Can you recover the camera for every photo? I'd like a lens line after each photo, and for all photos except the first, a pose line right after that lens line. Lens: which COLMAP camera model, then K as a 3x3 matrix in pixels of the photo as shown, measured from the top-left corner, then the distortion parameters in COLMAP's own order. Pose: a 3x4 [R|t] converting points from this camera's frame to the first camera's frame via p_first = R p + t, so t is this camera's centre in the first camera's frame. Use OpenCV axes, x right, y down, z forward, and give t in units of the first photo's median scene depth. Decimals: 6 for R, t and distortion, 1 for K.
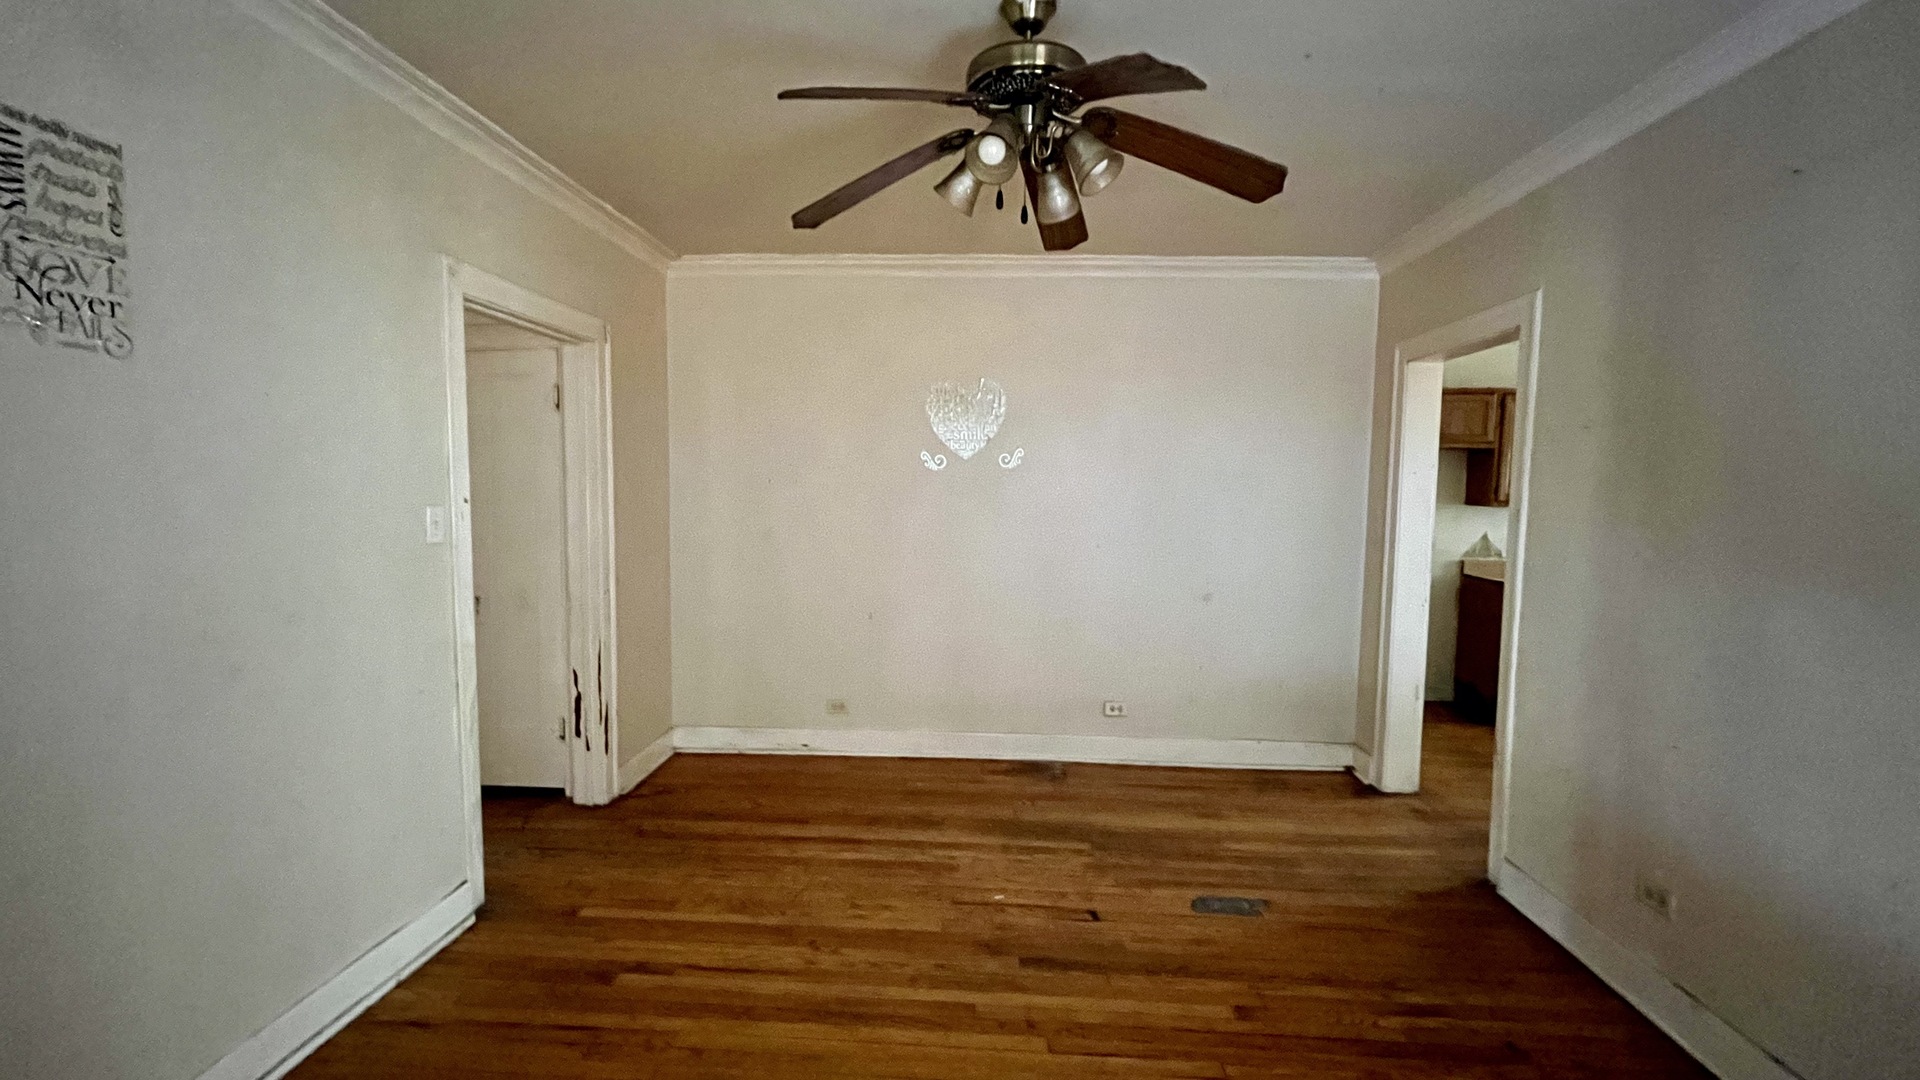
lens RADIAL K [[765.1, 0, 960.0], [0, 765.1, 540.0], [0, 0, 1]] dist [-0.001714, -0.000051]
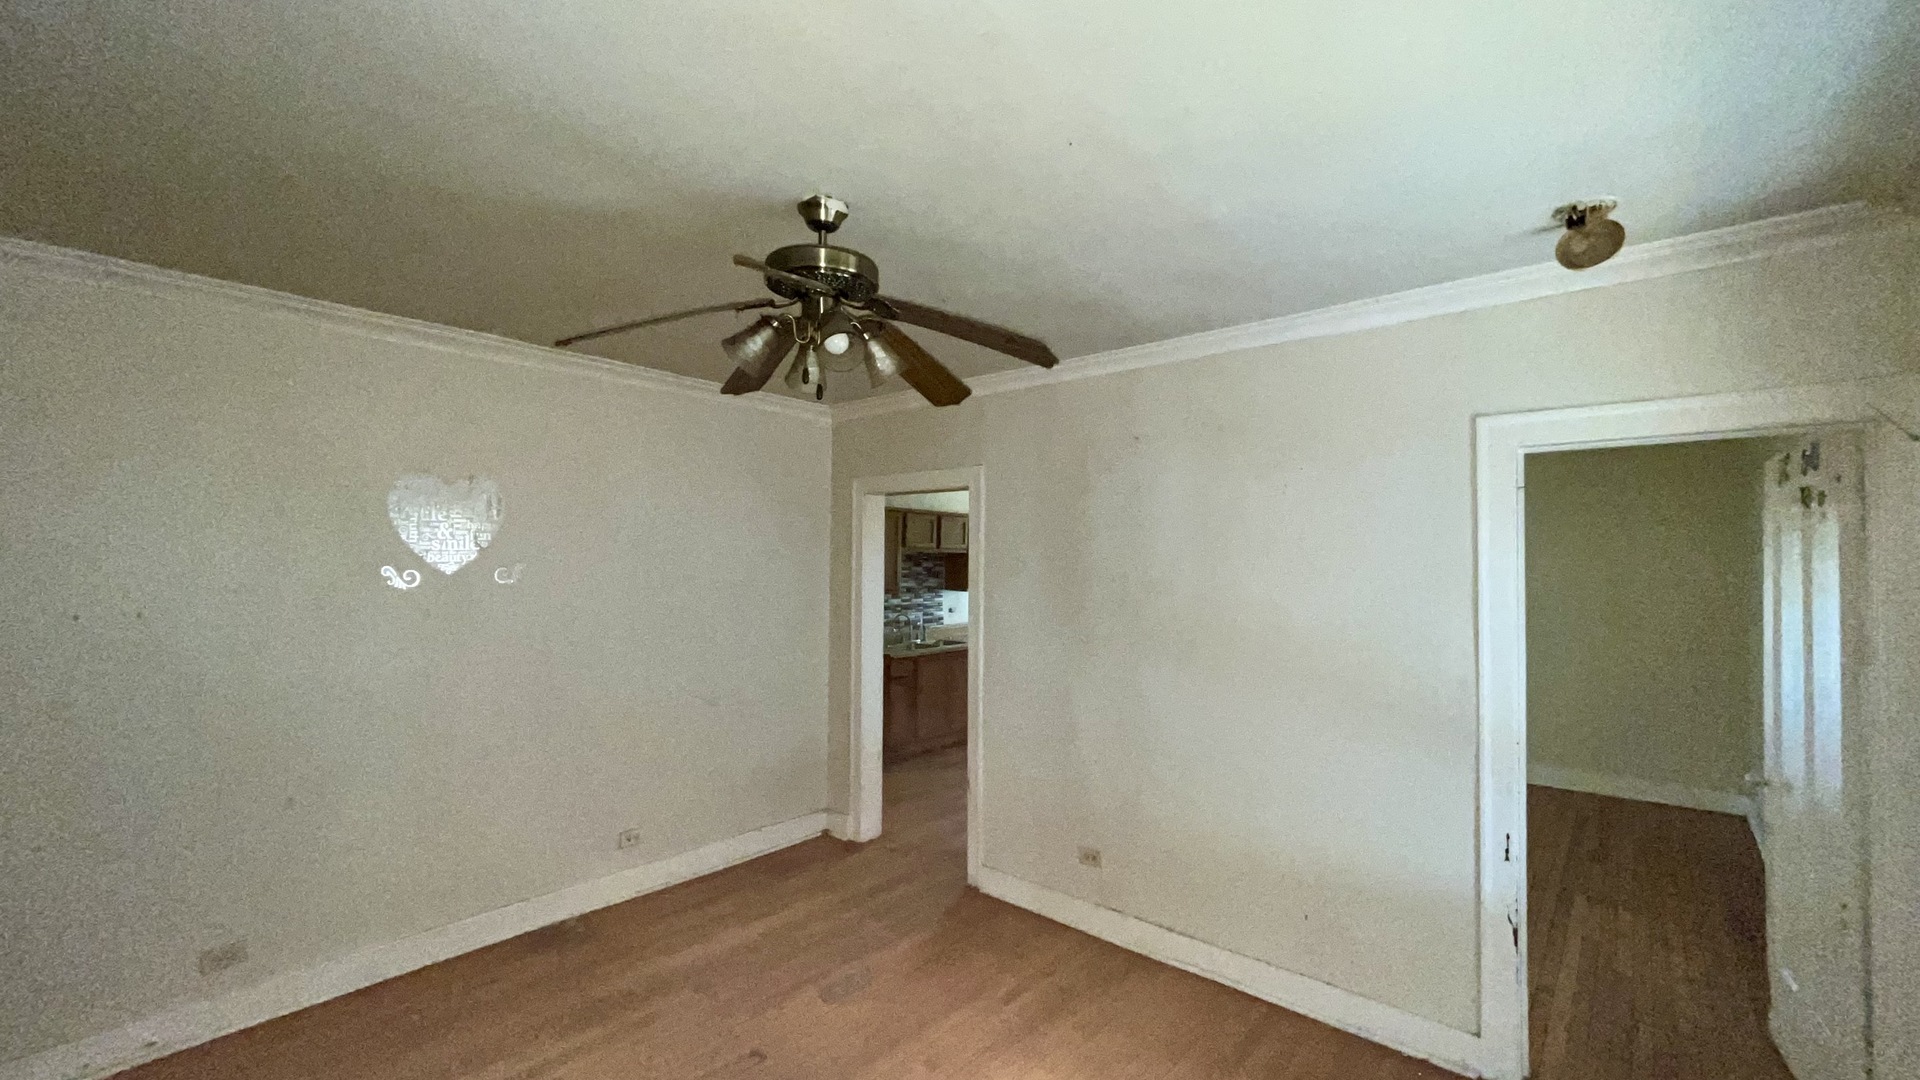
lens RADIAL K [[783.0, 0, 915.4], [0, 783.0, 529.4], [0, 0, 1]] dist [0.000908, 0.000087]
pose [[0.641946, 0.013536, 0.766630, -0.322132], [0.062128, 0.995638, -0.069603, -0.067114], [-0.764229, 0.092311, 0.638305, 0.094942]]
